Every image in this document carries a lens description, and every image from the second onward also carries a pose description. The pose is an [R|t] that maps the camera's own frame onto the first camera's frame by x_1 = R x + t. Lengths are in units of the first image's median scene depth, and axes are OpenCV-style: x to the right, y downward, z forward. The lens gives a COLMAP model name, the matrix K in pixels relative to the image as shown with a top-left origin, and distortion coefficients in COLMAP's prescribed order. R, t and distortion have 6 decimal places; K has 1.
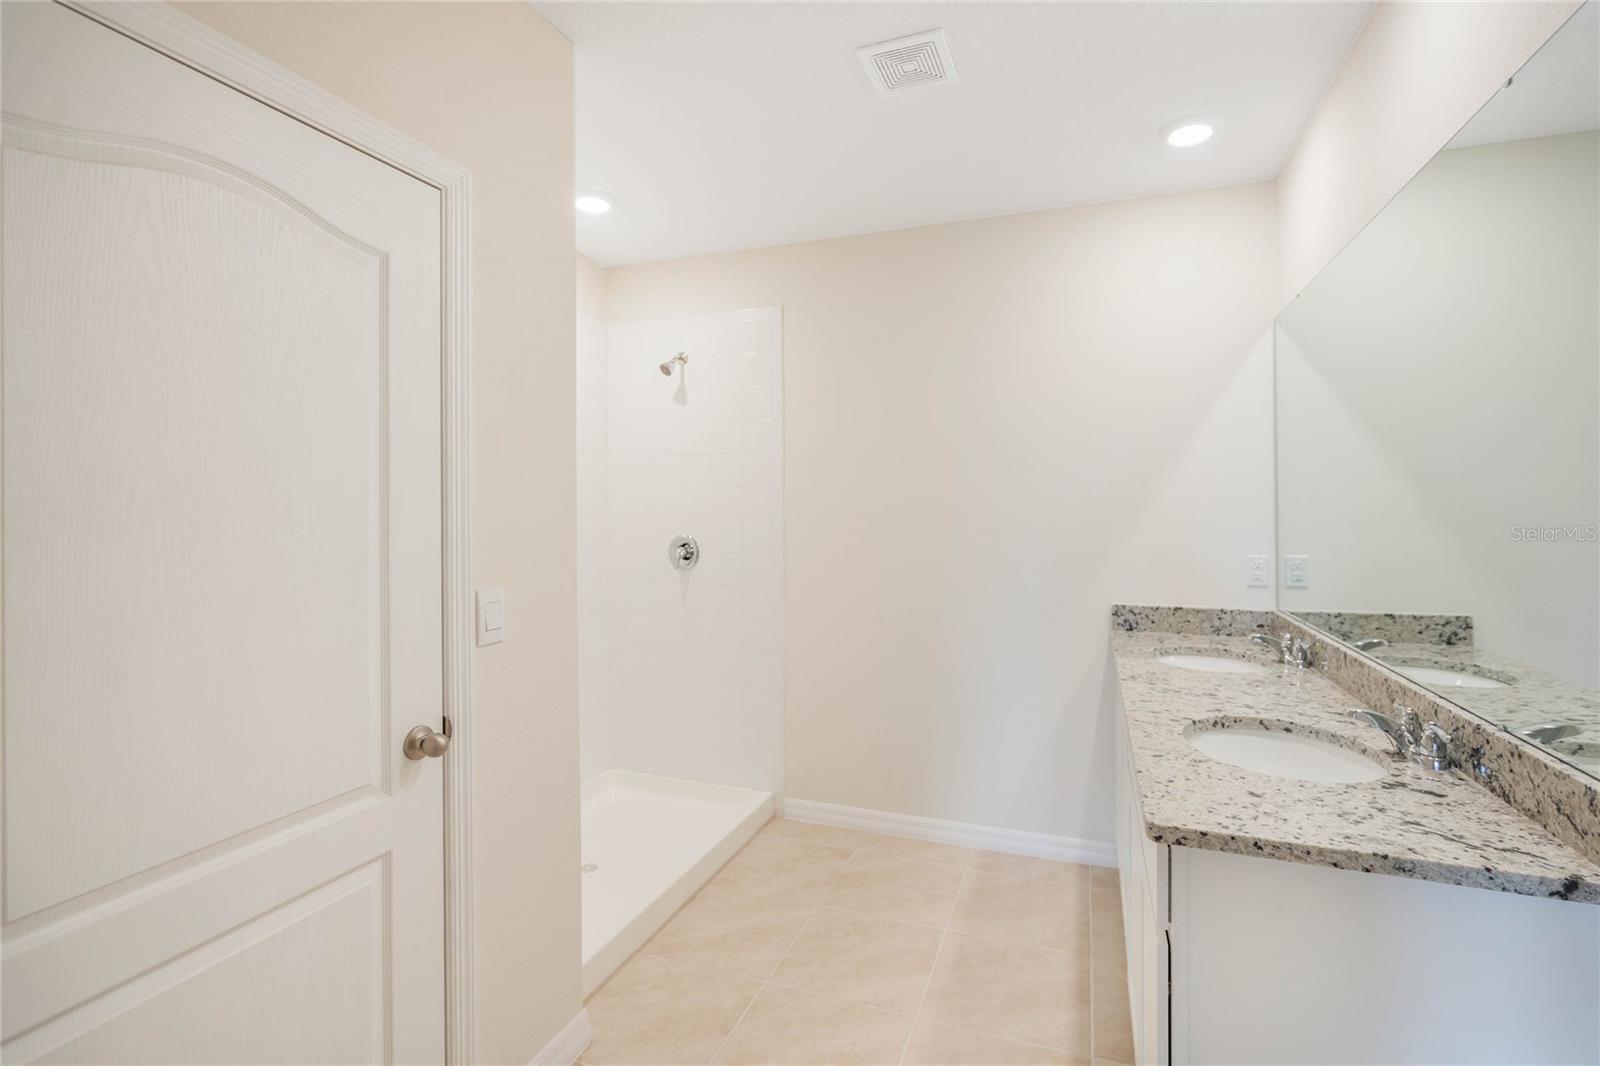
lens RADIAL K [[732.7, 0, 808.6], [0, 732.7, 508.9], [0, 0, 1]] dist [0.006021, -0.001384]
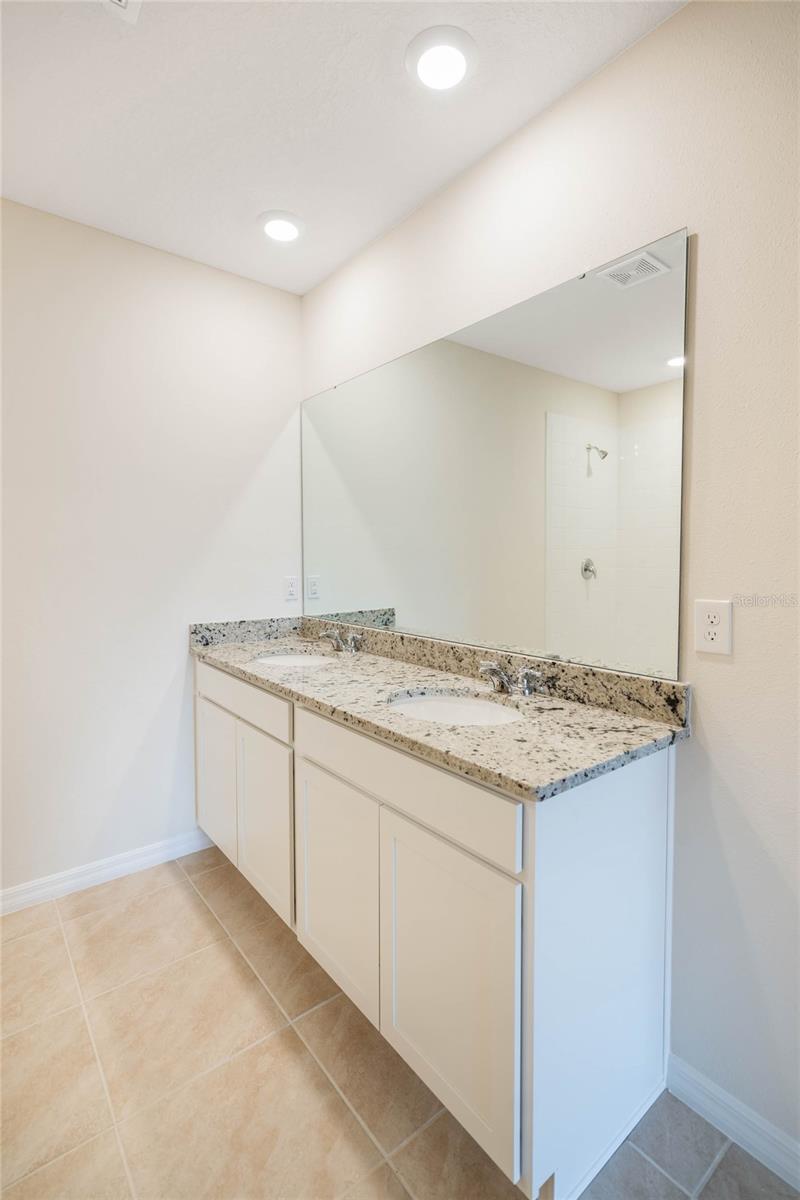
lens RADIAL K [[558.4, 0, 395.9], [0, 558.4, 575.8], [0, 0, 1]] dist [-0.008812, 0.000102]
pose [[0.518068, -0.026064, 0.854942, -0.207711], [-0.005177, 0.999422, 0.033606, 0.034275], [-0.855324, -0.021837, 0.517634, 0.391357]]
